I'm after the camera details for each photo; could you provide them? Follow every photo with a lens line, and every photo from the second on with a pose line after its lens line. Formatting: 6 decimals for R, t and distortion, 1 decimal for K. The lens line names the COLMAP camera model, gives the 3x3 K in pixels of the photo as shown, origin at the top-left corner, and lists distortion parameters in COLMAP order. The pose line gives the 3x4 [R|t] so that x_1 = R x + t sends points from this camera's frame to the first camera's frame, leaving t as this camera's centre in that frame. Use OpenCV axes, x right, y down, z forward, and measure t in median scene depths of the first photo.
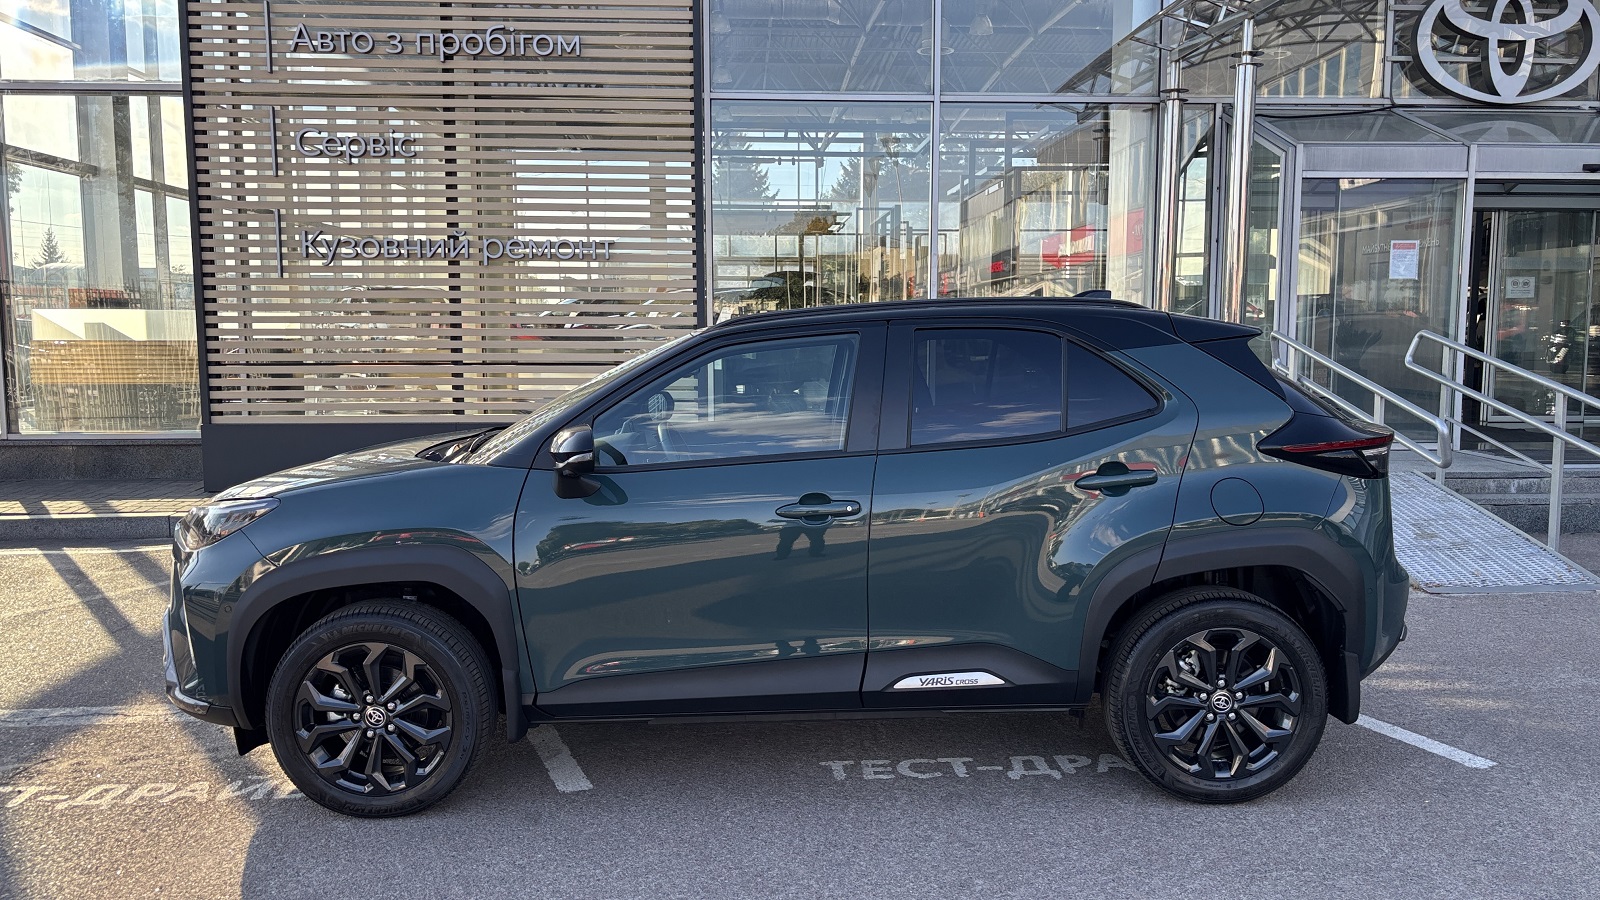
lens RADIAL K [[1197.2, 0, 804.0], [0, 1197.2, 450.0], [0, 0, 1]] dist [0.036893, -0.046295]
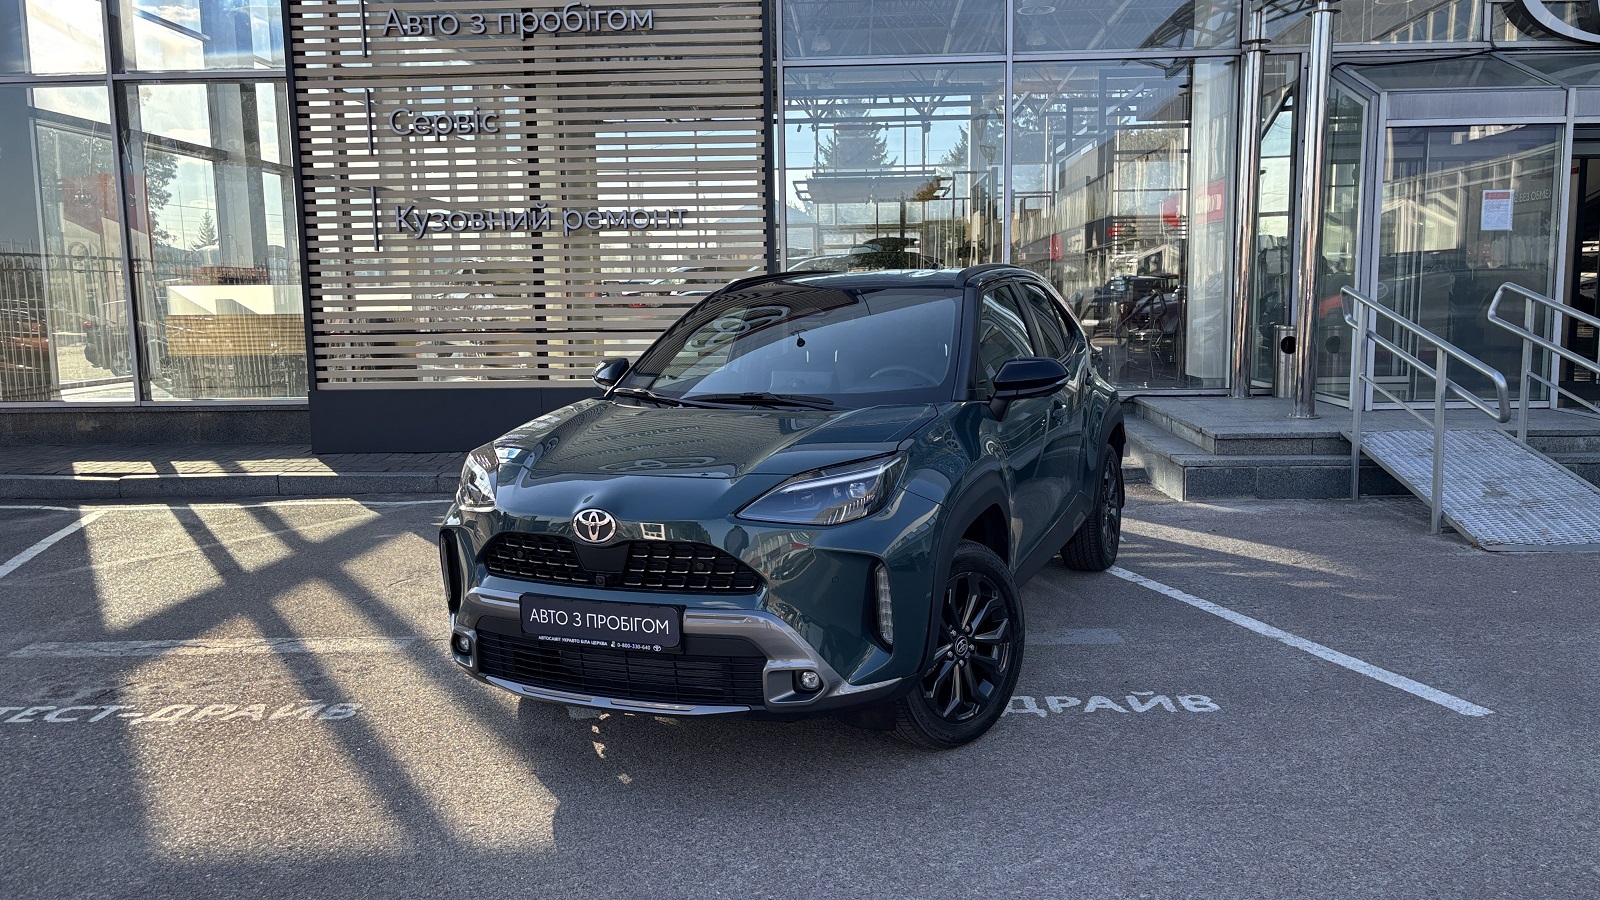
lens RADIAL K [[1197.2, 0, 804.0], [0, 1197.2, 450.0], [0, 0, 1]] dist [0.036893, -0.046295]
pose [[0.994785, -0.002029, -0.101974, 0.045927], [0.004609, 0.999675, 0.025078, 0.006656], [0.101890, -0.025417, 0.994471, -0.018348]]
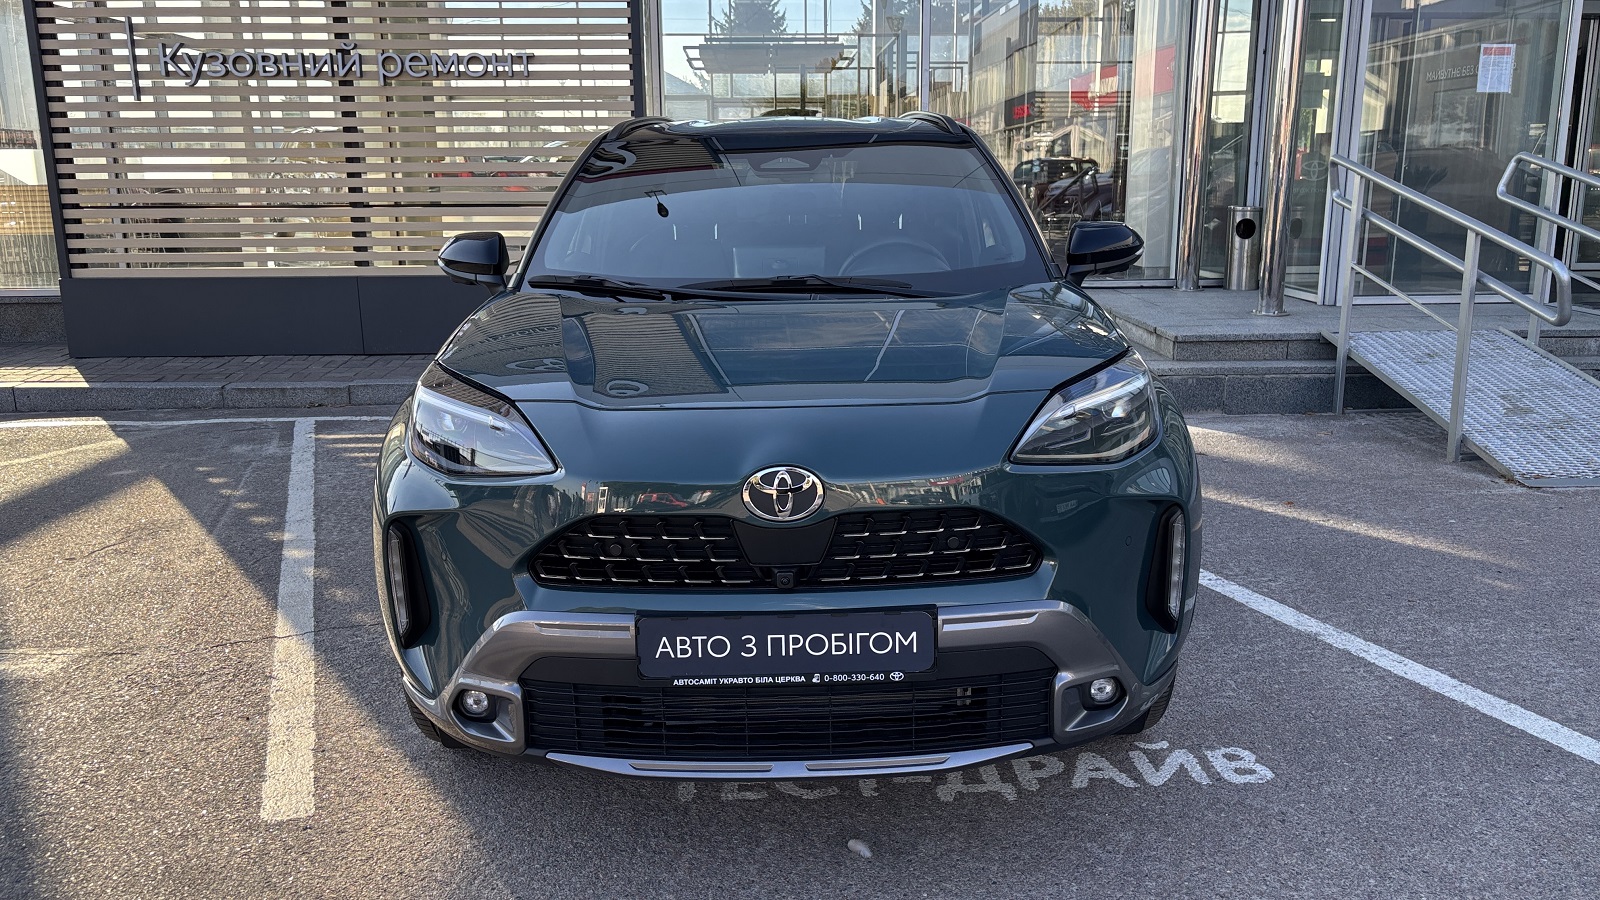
lens RADIAL K [[1199.4, 0, 798.0], [0, 1199.4, 446.7], [0, 0, 1]] dist [0.035912, -0.034125]
pose [[0.999676, -0.001285, -0.025431, 0.045030], [0.004219, 0.993282, 0.115645, 0.000075], [0.025112, -0.115715, 0.992965, 0.144774]]
